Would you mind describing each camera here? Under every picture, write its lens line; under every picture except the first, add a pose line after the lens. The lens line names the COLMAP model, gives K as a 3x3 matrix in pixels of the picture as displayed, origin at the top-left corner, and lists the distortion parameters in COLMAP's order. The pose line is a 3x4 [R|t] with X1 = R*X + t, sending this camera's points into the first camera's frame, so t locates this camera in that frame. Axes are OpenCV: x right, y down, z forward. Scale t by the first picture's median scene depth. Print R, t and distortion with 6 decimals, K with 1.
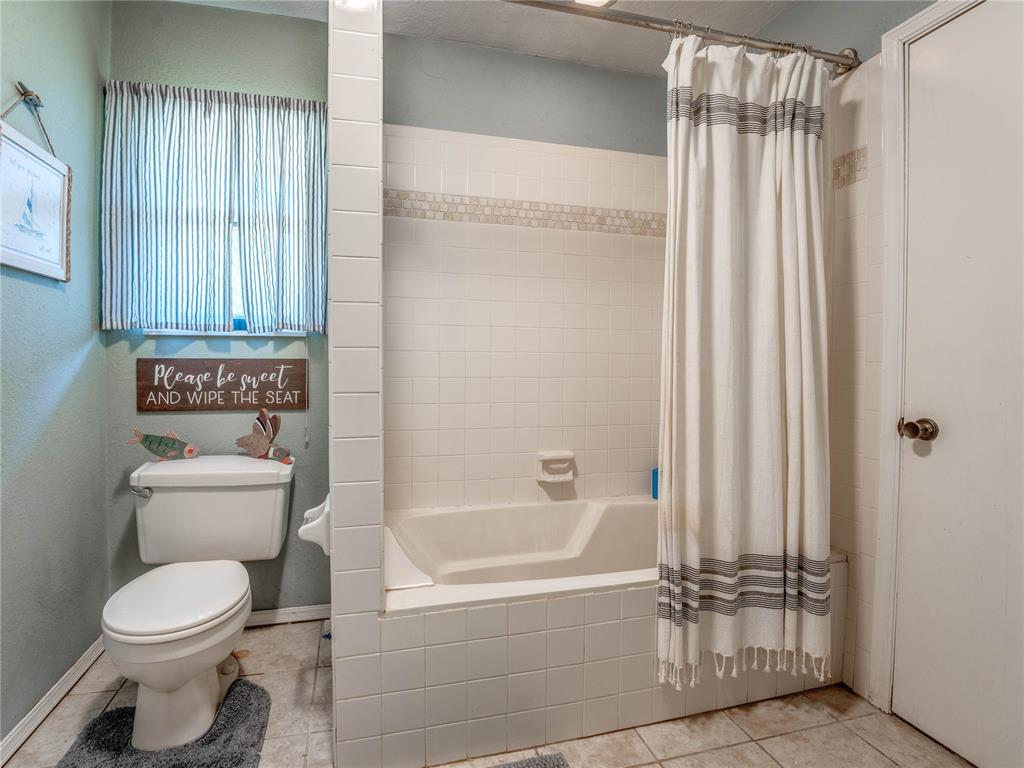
lens RADIAL K [[508.0, 0, 511.4], [0, 508.0, 372.7], [0, 0, 1]] dist [-0.031602, 0.000577]
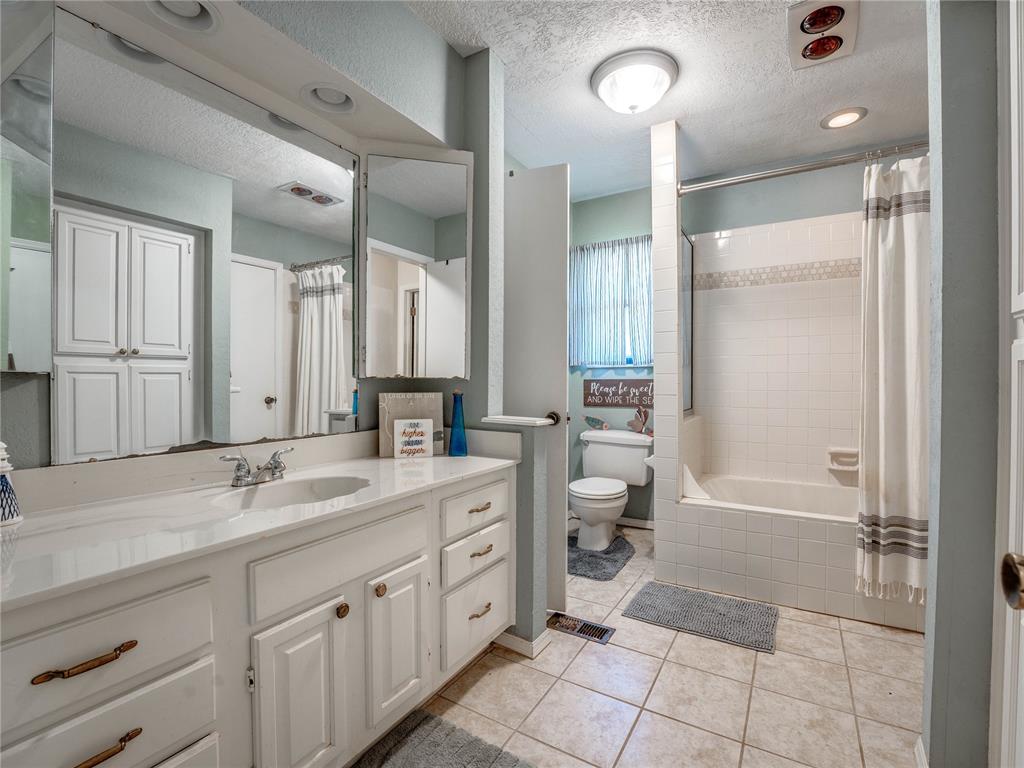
lens RADIAL K [[474.7, 0, 512.0], [0, 474.7, 384.0], [0, 0, 1]] dist [-0.000411, -0.000064]
pose [[0.691341, -0.001463, -0.722527, 0.437886], [-0.007973, 0.999922, -0.009654, 0.010710], [0.722485, 0.012434, 0.691275, -0.539769]]
